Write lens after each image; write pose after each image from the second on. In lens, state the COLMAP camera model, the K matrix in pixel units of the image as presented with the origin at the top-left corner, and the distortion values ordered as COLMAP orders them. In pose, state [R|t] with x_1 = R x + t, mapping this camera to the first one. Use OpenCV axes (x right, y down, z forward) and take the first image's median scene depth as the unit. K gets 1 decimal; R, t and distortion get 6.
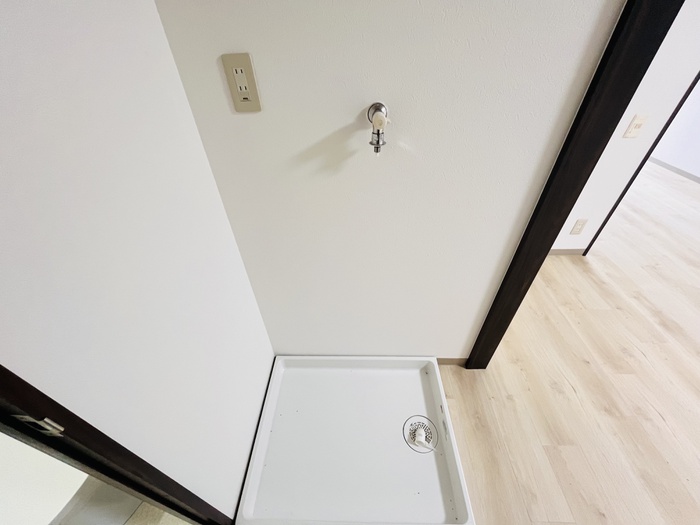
lens RADIAL K [[284.5, 0, 350.1], [0, 284.5, 263.0], [0, 0, 1]] dist [-0.003924, 0.000925]
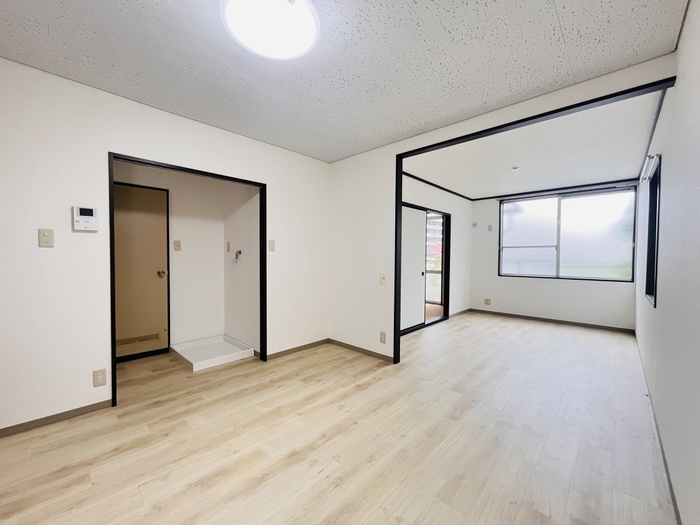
lens RADIAL K [[284.5, 0, 349.9], [0, 284.5, 263.4], [0, 0, 1]] dist [-0.003924, 0.000925]
pose [[0.740540, 0.043945, -0.670574, 2.083559], [-0.448416, 0.775533, -0.444378, 0.413642], [0.500524, 0.629776, 0.594019, -0.358828]]
